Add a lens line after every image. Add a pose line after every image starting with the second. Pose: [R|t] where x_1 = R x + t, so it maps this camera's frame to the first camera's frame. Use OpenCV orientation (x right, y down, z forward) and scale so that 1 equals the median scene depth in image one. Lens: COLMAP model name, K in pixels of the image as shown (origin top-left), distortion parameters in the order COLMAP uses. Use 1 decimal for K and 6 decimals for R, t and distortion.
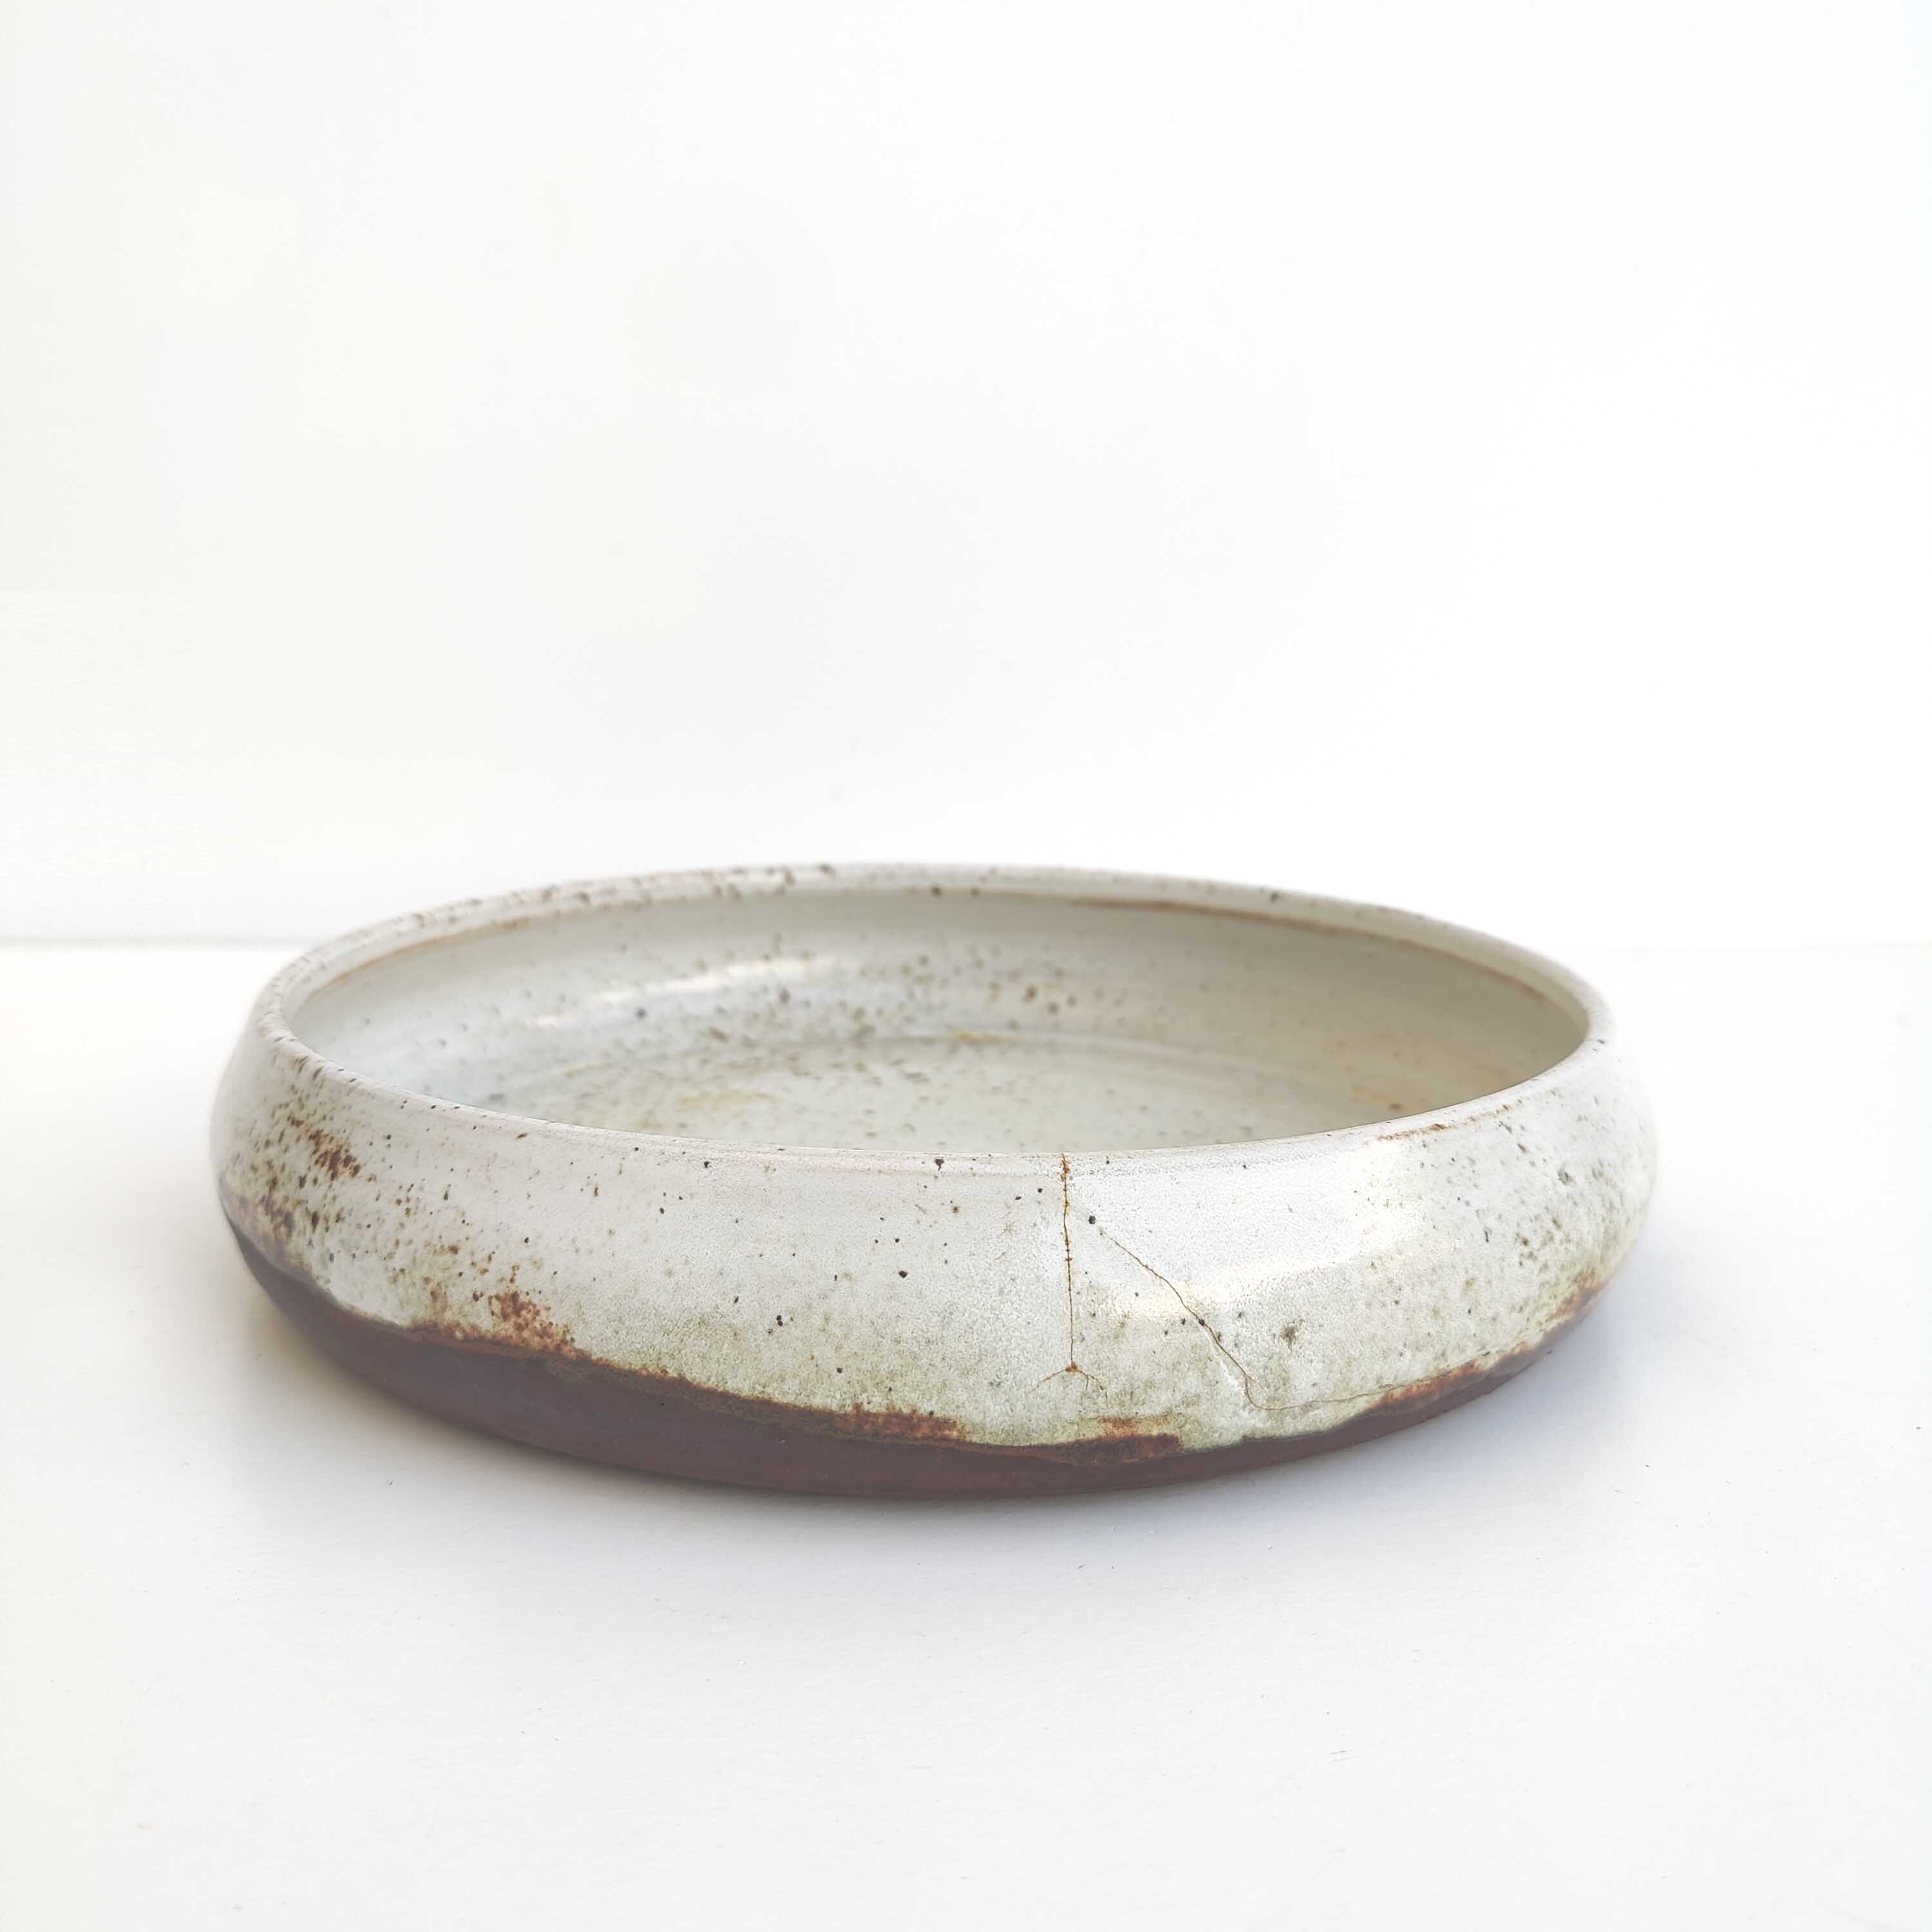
lens RADIAL K [[2073.1, 0, 966.0], [0, 2073.1, 966.0], [0, 0, 1]] dist [-0.050306, -0.004515]
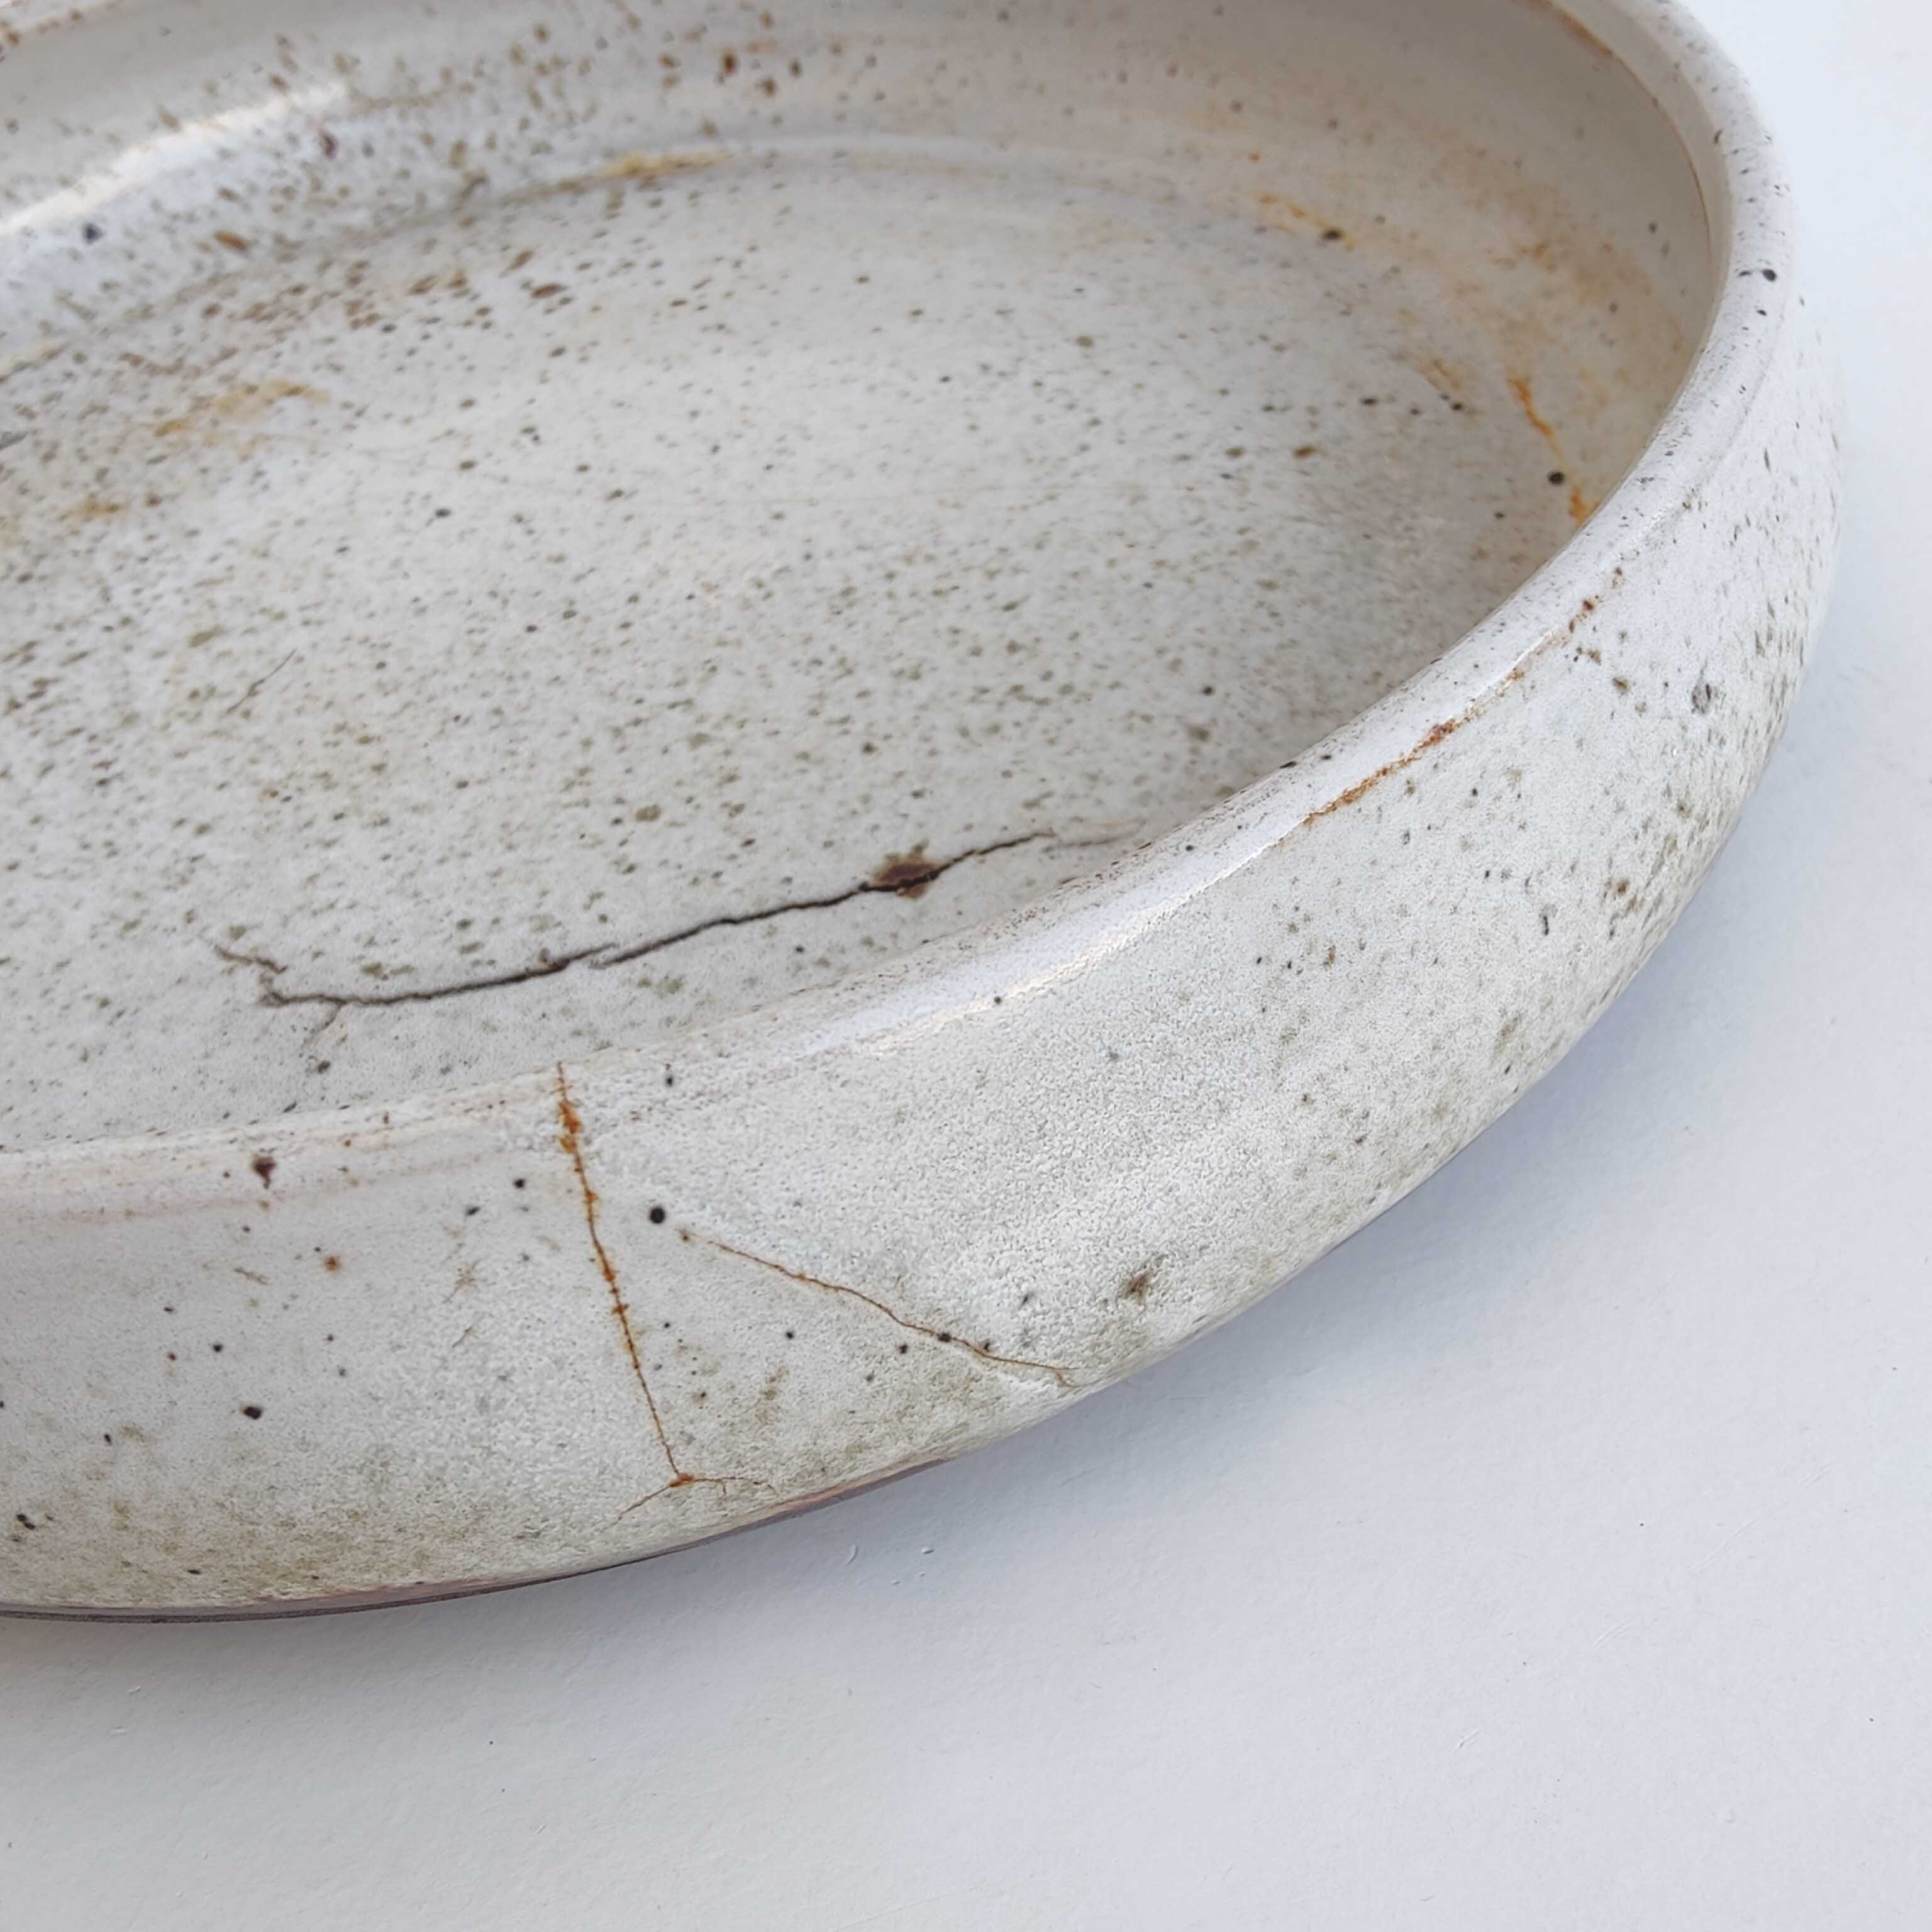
lens RADIAL K [[1852.5, 0, 966.0], [0, 1852.5, 966.0], [0, 0, 1]] dist [0.068331, -0.089988]
pose [[0.987991, -0.149431, -0.039293, 0.092786], [0.145275, 0.811792, 0.565587, -0.082187], [-0.052618, -0.564503, 0.823752, 0.441663]]
